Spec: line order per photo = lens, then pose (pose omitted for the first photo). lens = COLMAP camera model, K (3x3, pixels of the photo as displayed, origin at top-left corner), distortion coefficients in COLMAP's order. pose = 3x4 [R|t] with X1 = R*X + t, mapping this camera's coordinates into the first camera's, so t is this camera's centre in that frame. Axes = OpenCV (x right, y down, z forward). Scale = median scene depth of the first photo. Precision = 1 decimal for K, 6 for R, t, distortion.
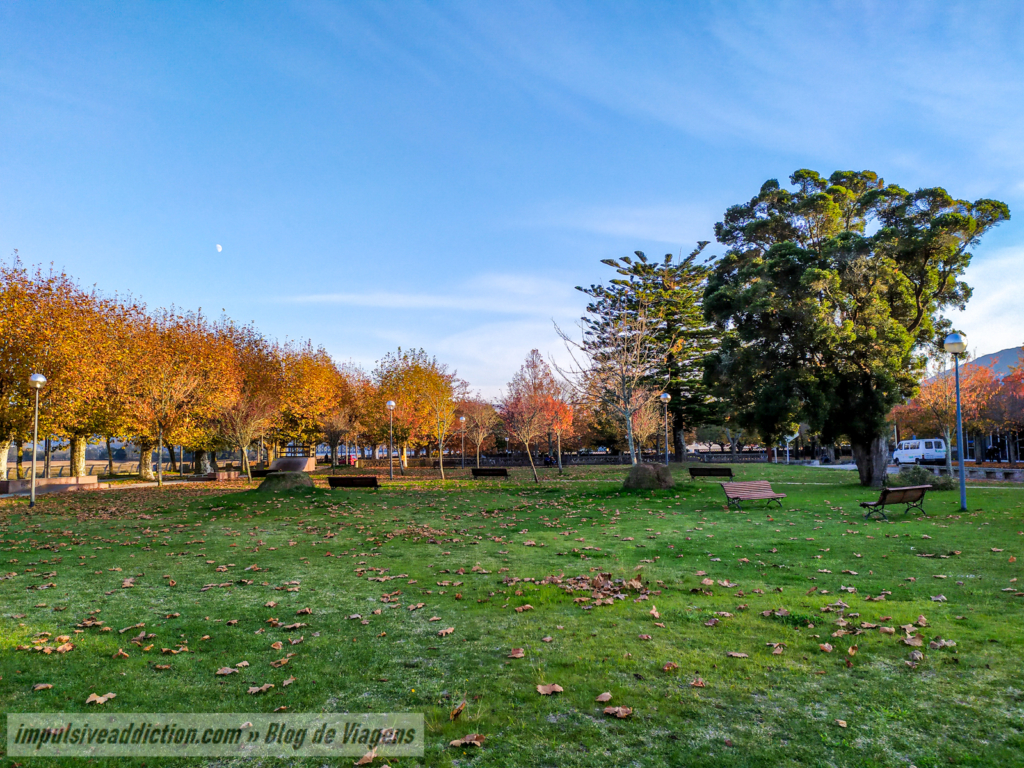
lens RADIAL K [[769.7, 0, 518.4], [0, 769.7, 383.8], [0, 0, 1]] dist [0.047926, 0.001807]
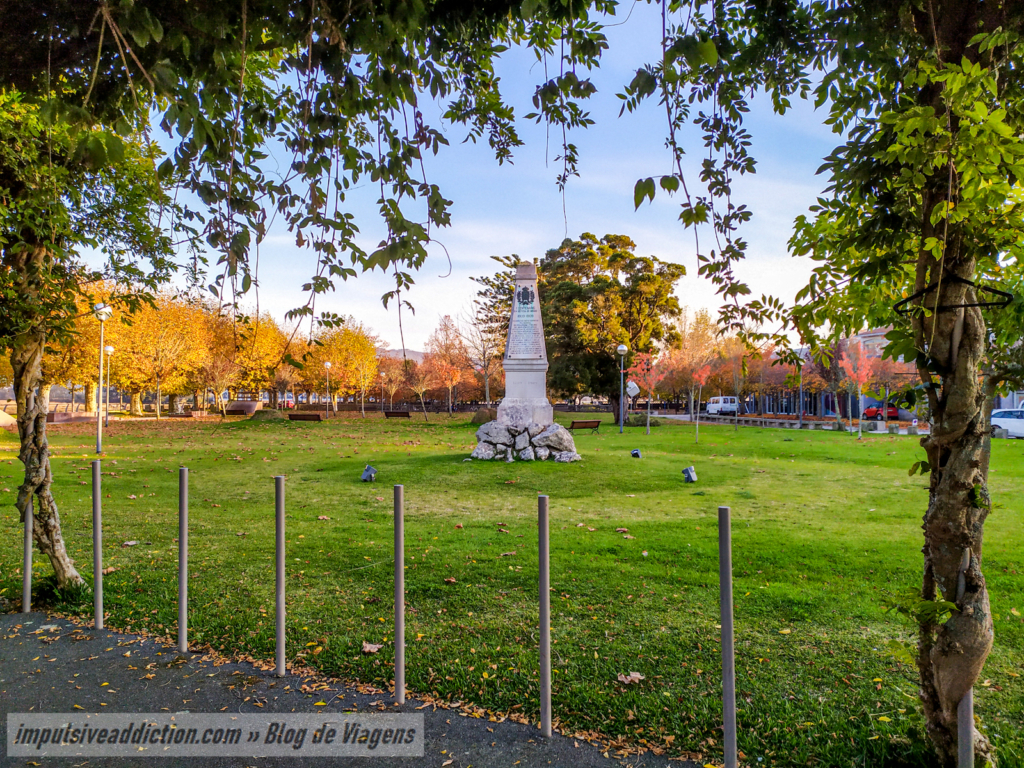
lens RADIAL K [[769.7, 0, 518.4], [0, 769.7, 383.8], [0, 0, 1]] dist [0.047926, 0.001807]
pose [[0.995741, 0.021380, 0.089682, 0.042614], [-0.027180, 0.997583, 0.063952, -0.029647], [-0.088098, -0.066117, 0.993915, -0.331574]]
